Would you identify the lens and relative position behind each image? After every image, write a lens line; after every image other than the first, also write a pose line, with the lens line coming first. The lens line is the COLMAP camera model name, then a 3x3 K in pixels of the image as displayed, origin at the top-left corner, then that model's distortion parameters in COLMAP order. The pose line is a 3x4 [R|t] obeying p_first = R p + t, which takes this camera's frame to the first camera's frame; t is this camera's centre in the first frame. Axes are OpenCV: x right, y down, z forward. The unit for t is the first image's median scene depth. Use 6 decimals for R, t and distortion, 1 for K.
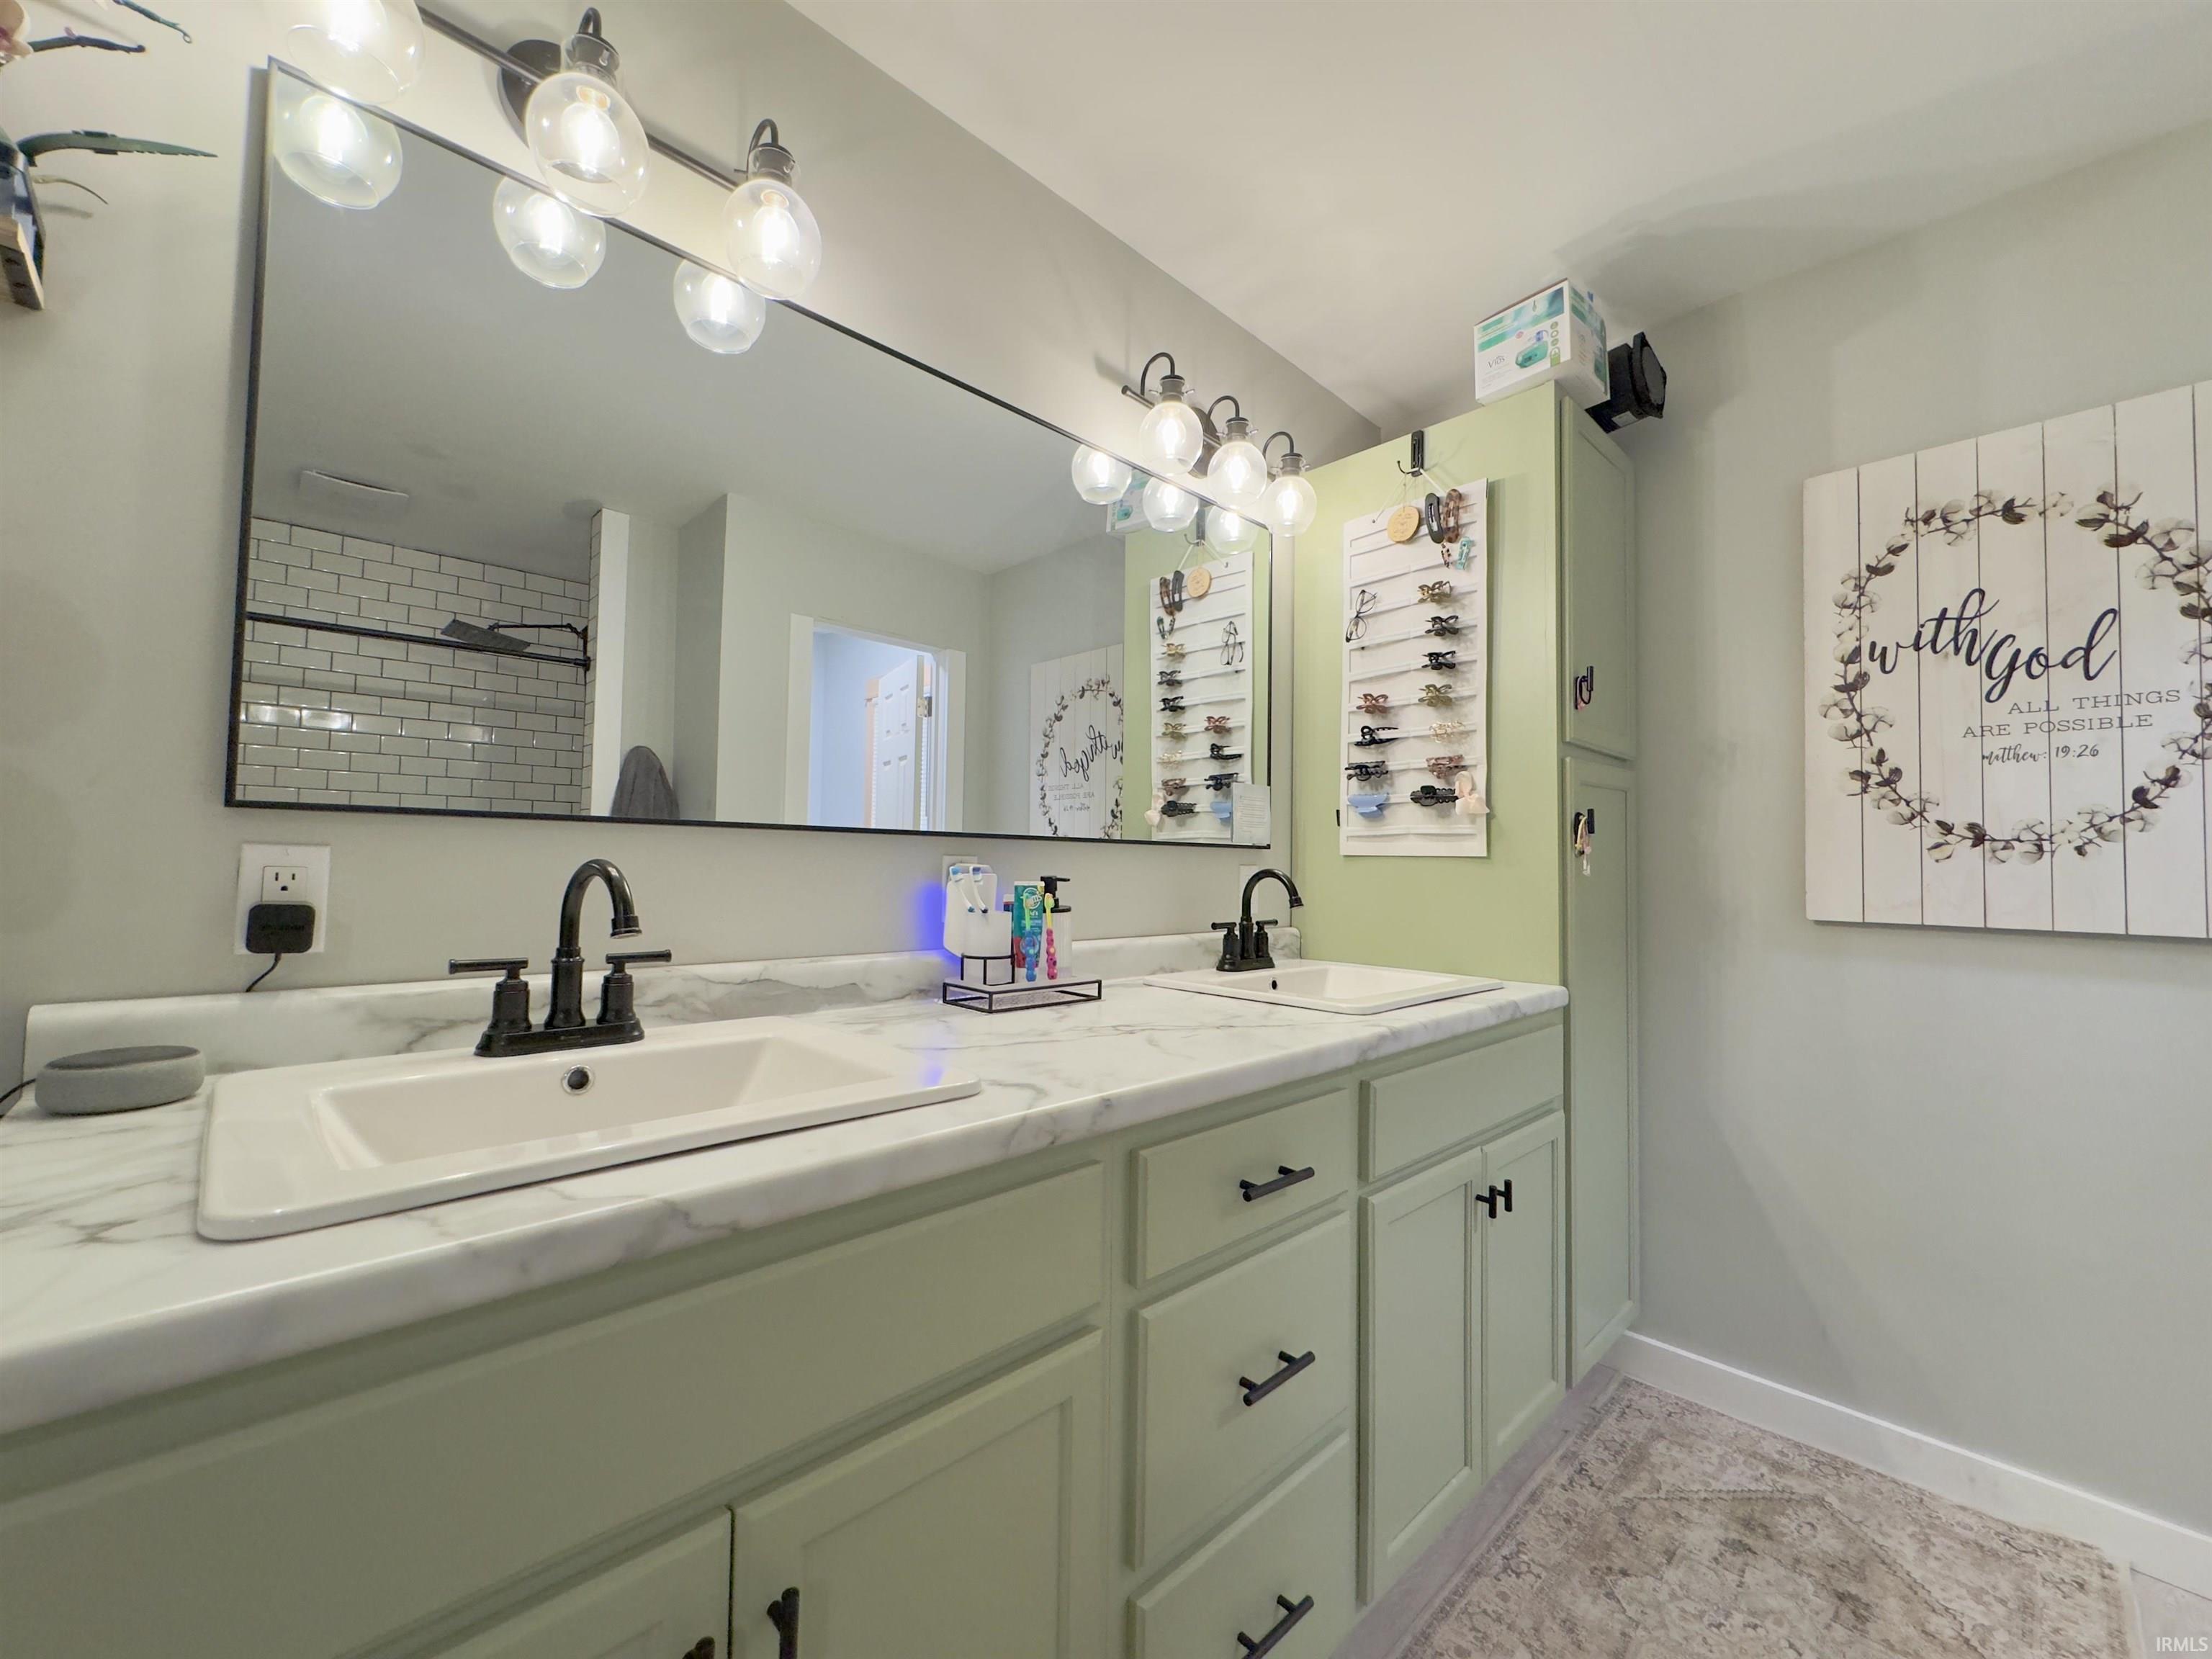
lens RADIAL K [[886.7, 0, 1106.7], [0, 886.7, 833.6], [0, 0, 1]] dist [0.002140, 0.000347]
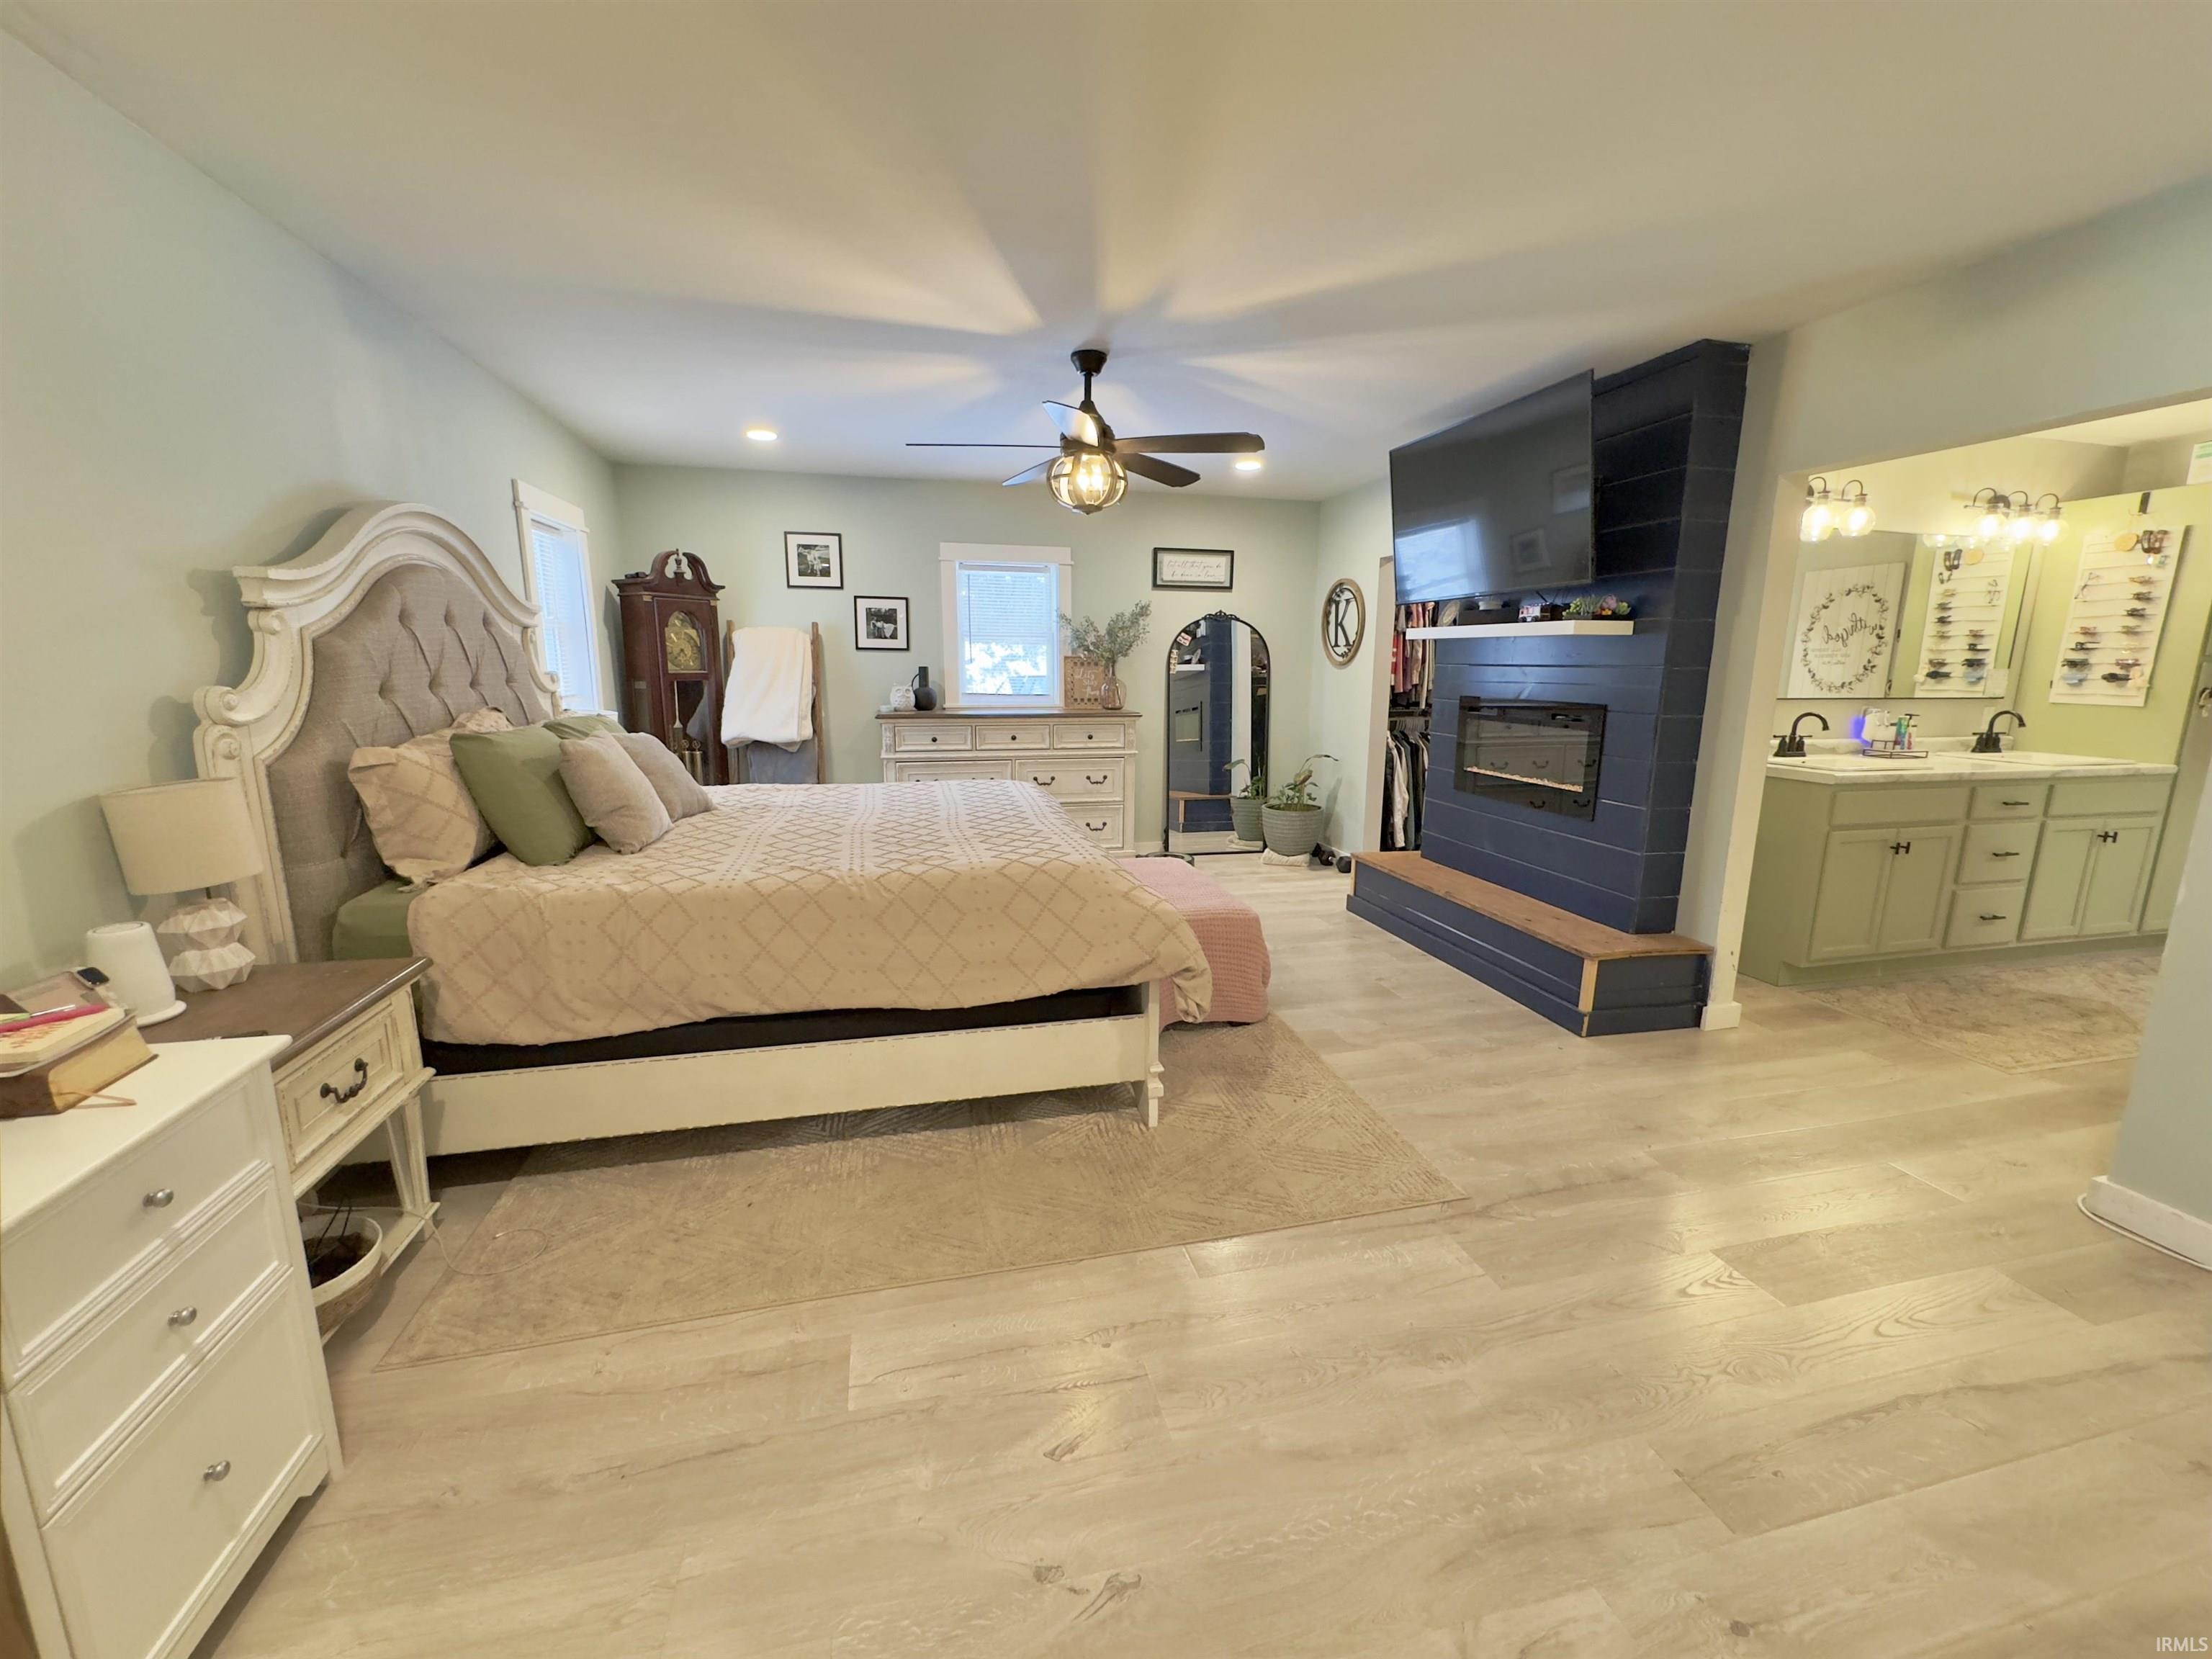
lens RADIAL K [[886.7, 0, 1108.2], [0, 886.7, 827.5], [0, 0, 1]] dist [0.002140, 0.000347]
pose [[0.866758, 0.087986, -0.490907, -0.625161], [0.021874, 0.976661, 0.213670, -0.189797], [0.498249, -0.195938, 0.844604, -2.002211]]
